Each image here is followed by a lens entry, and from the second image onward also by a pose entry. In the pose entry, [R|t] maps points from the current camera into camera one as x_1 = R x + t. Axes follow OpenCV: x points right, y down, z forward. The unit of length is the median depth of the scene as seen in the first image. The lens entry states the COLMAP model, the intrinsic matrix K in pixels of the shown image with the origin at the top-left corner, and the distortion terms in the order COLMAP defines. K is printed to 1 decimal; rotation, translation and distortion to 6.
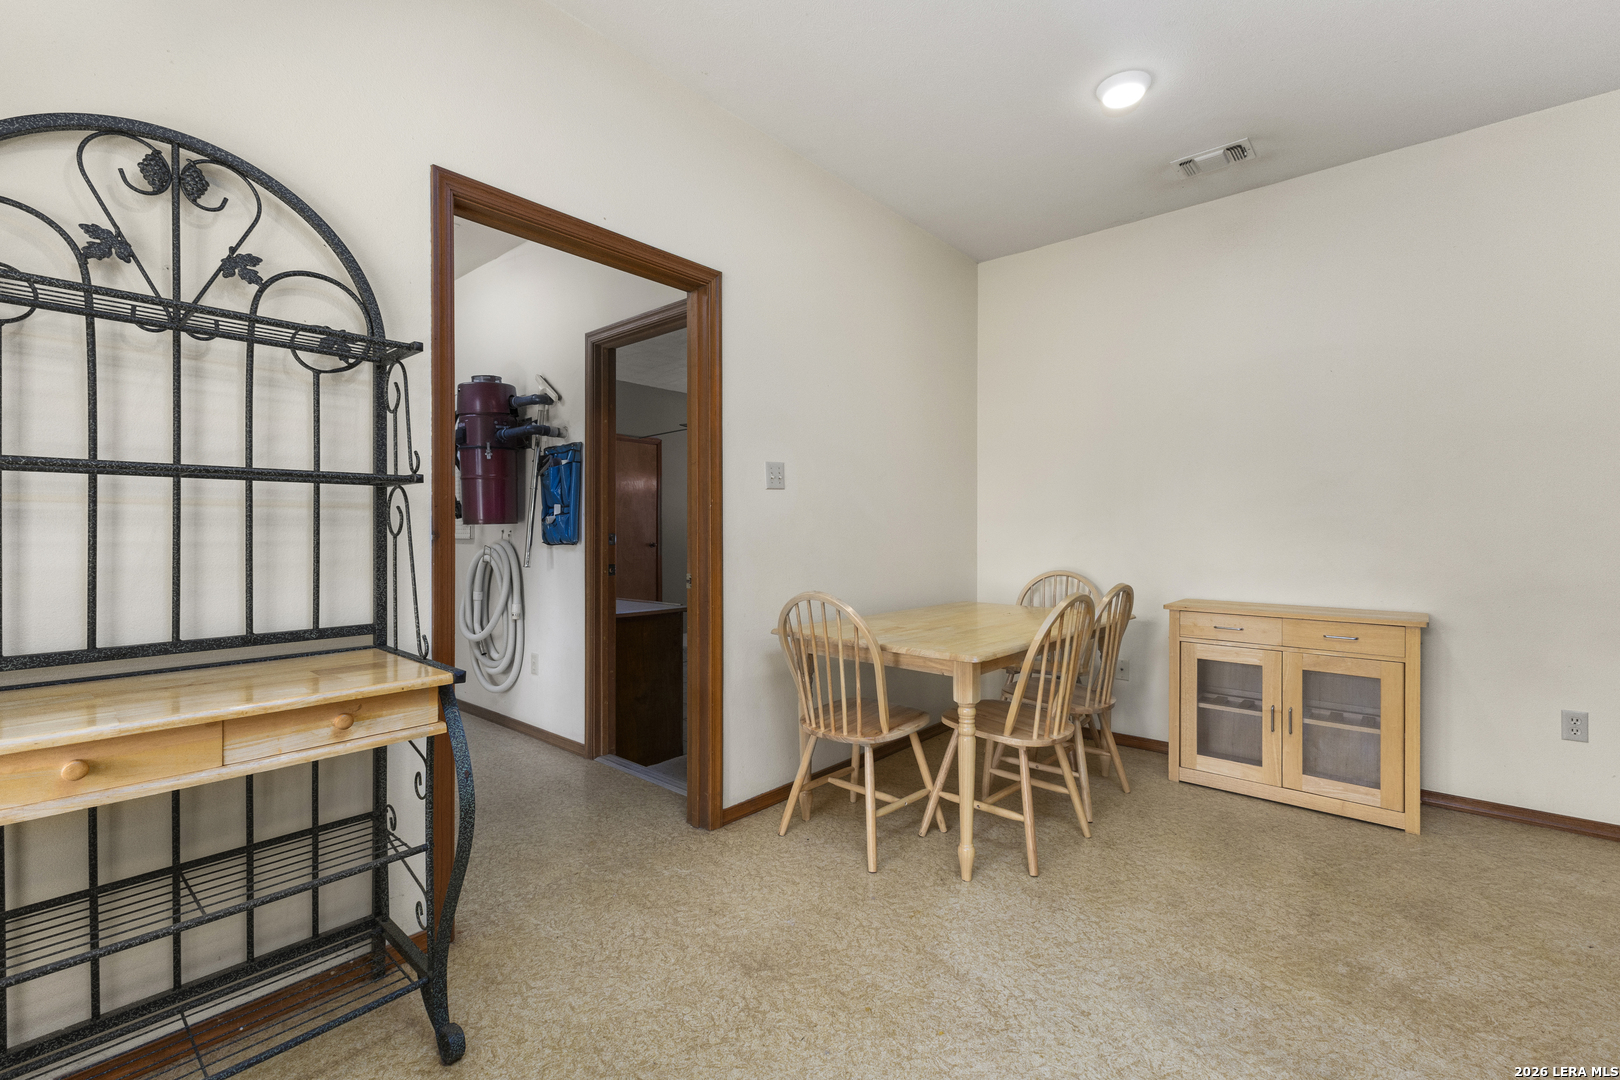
lens RADIAL K [[698.2, 0, 815.2], [0, 698.2, 537.7], [0, 0, 1]] dist [0.010901, -0.002510]
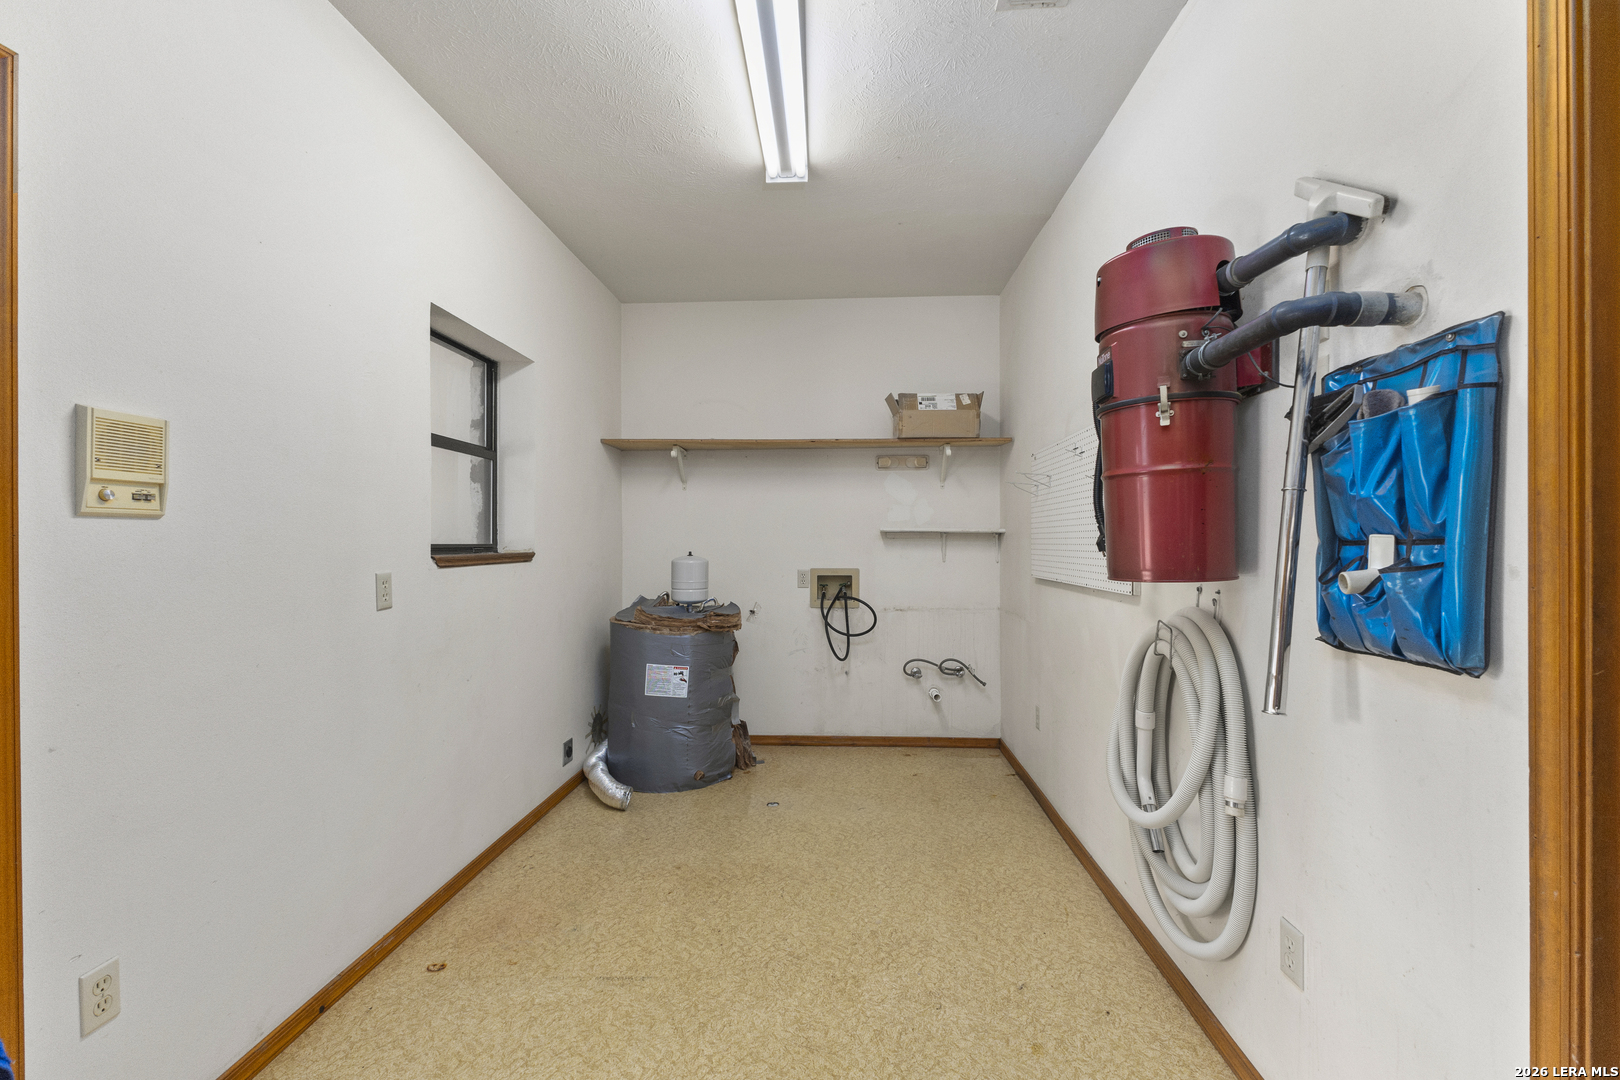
lens RADIAL K [[698.2, 0, 806.1], [0, 698.2, 542.6], [0, 0, 1]] dist [0.010901, -0.002510]
pose [[0.603769, -0.002580, -0.797155, -0.379201], [0.000405, 0.999996, -0.002931, -0.060773], [0.797159, 0.001447, 0.603767, 0.830943]]
